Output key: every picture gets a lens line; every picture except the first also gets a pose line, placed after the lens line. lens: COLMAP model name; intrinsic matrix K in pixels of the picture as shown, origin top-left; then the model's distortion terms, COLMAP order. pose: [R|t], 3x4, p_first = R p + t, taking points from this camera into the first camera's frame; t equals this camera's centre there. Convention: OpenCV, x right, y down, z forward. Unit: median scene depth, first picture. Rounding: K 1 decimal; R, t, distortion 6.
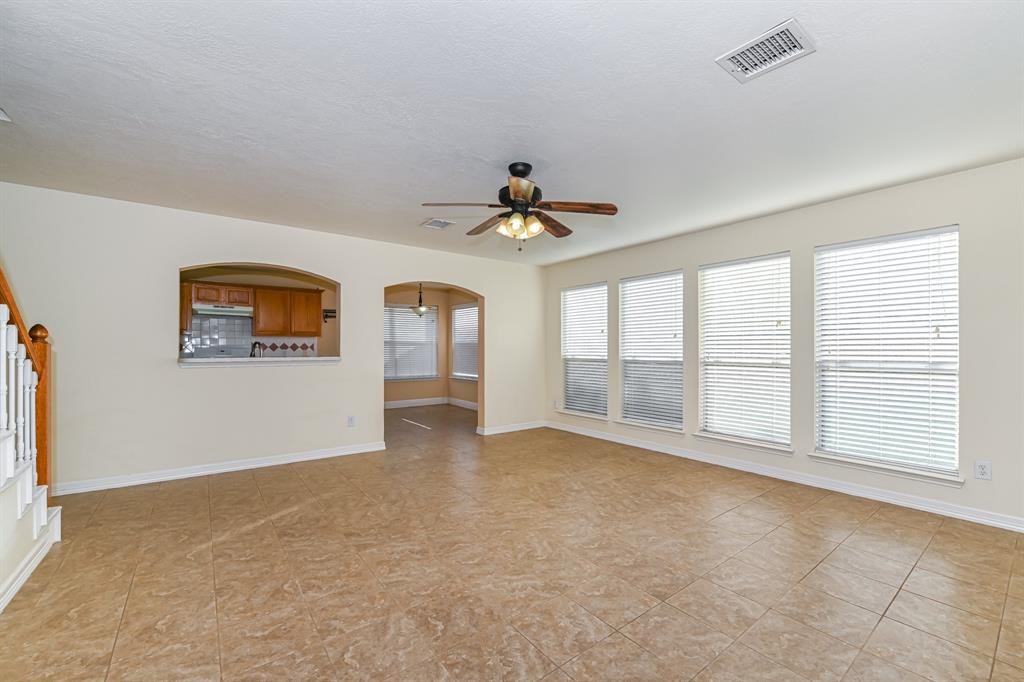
lens RADIAL K [[402.5, 0, 522.4], [0, 402.5, 344.4], [0, 0, 1]] dist [-0.000715, -0.000768]
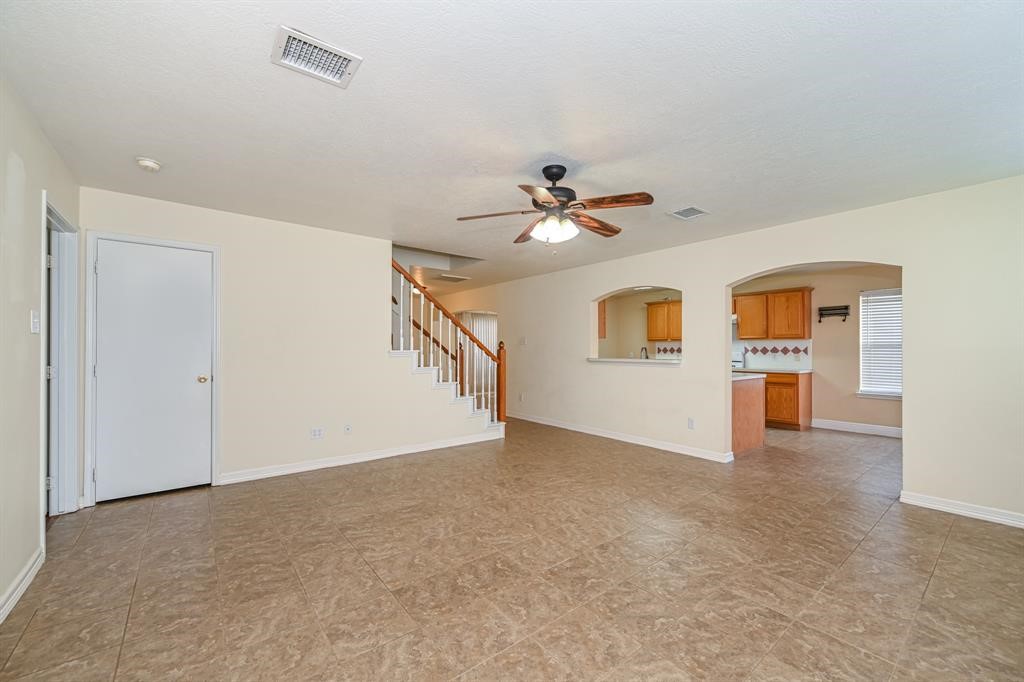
lens RADIAL K [[402.5, 0, 523.2], [0, 402.5, 347.9], [0, 0, 1]] dist [-0.000715, -0.000768]
pose [[0.043852, -0.008523, -0.999002, 1.031573], [0.008262, 0.999933, -0.008168, 0.006724], [0.999004, -0.007895, 0.043920, 0.945245]]
